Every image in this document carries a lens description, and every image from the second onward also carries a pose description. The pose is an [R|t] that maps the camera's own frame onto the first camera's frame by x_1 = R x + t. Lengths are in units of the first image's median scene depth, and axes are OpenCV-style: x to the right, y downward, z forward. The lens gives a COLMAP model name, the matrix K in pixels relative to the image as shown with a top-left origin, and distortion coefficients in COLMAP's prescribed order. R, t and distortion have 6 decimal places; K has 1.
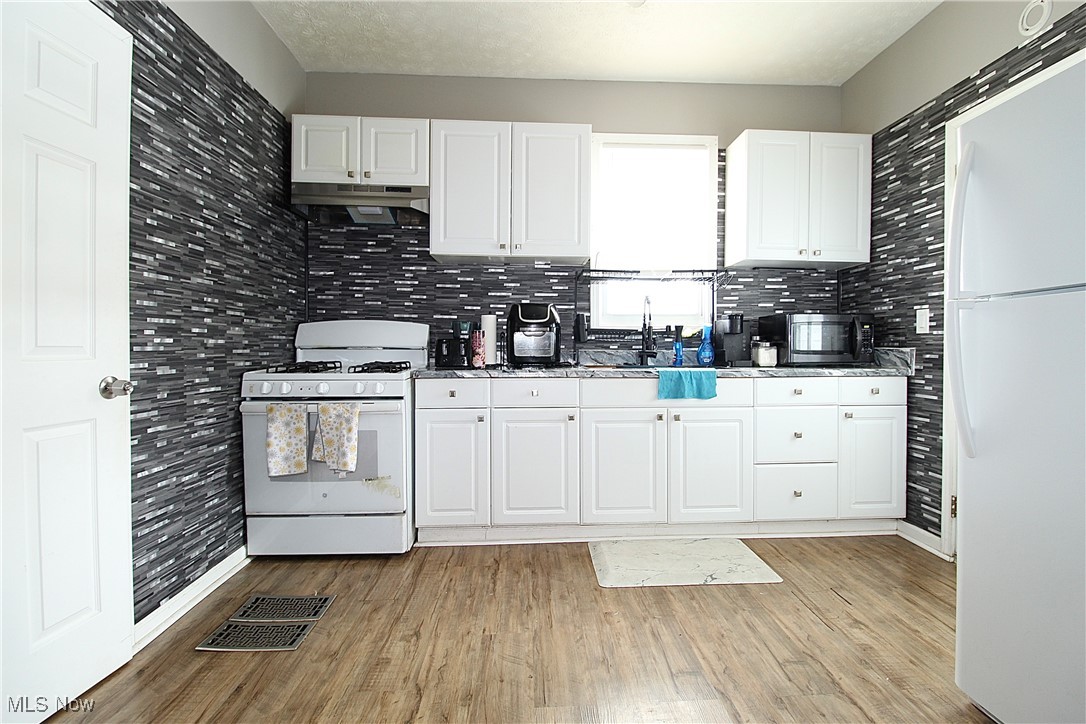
lens RADIAL K [[508.6, 0, 553.3], [0, 508.6, 355.7], [0, 0, 1]] dist [0.001516, -0.011911]
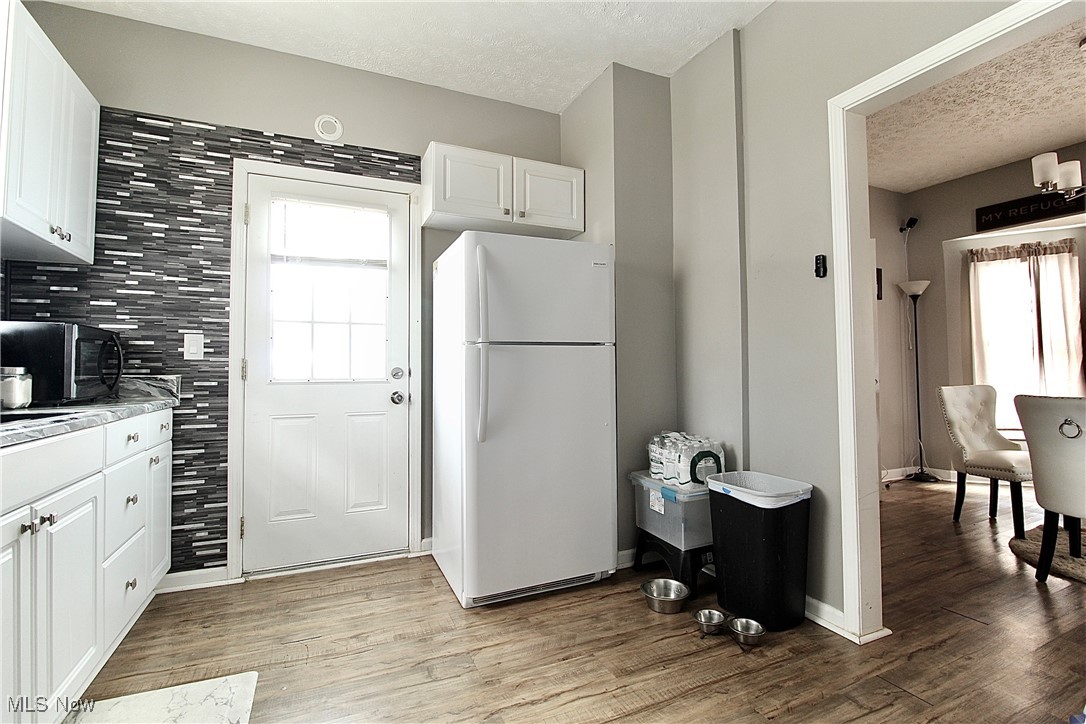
lens RADIAL K [[508.6, 0, 553.3], [0, 508.6, 355.7], [0, 0, 1]] dist [0.001516, -0.011911]
pose [[-0.375343, 0.034194, 0.926255, -0.394499], [0.022765, 0.999358, -0.027668, -0.010207], [-0.926606, 0.010701, -0.375881, 0.737545]]
